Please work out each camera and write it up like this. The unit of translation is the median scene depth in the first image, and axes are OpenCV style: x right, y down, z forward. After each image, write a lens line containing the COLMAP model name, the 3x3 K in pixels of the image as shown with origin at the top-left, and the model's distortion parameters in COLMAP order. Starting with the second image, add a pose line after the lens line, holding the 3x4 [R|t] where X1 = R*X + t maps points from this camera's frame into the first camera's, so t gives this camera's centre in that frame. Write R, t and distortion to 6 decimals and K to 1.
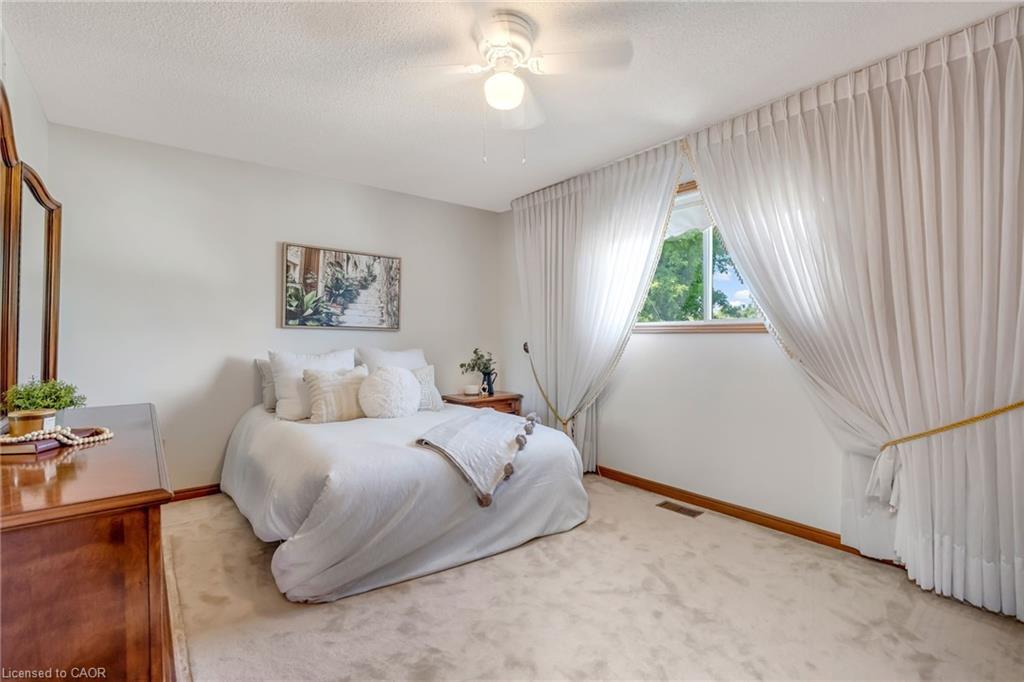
lens RADIAL K [[462.5, 0, 512.0], [0, 462.5, 341.0], [0, 0, 1]] dist [-0.010645, 0.007304]
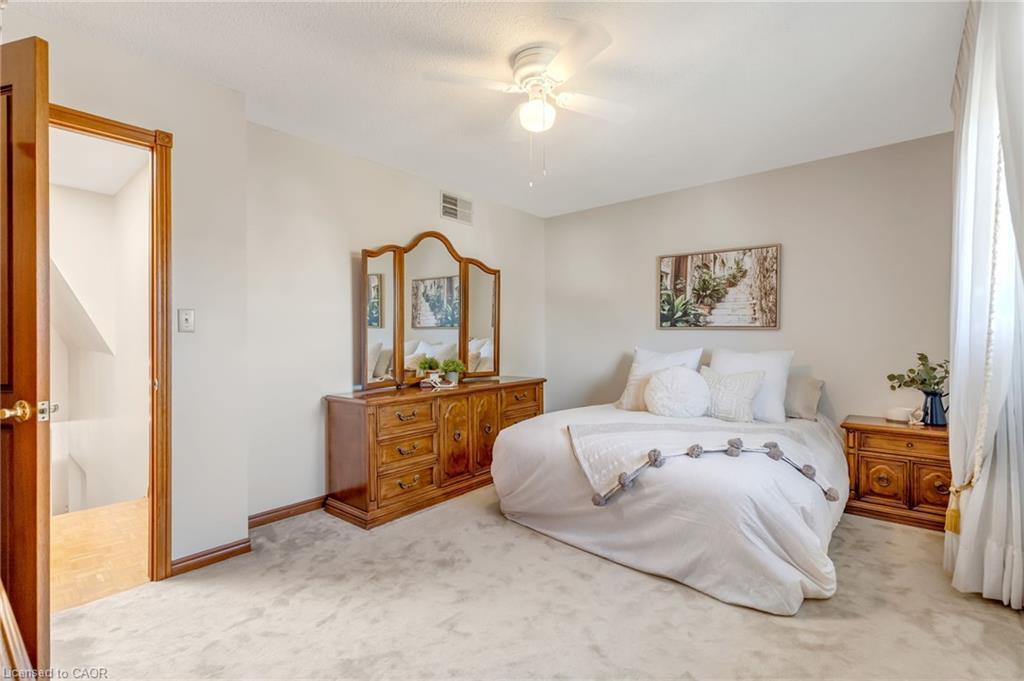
lens RADIAL K [[462.5, 0, 512.0], [0, 462.5, 340.5], [0, 0, 1]] dist [-0.010645, 0.007304]
pose [[0.209199, 0.005528, -0.977857, 0.547763], [-0.001573, 0.999985, 0.005317, -0.005419], [0.977872, 0.000426, 0.209205, 0.370767]]
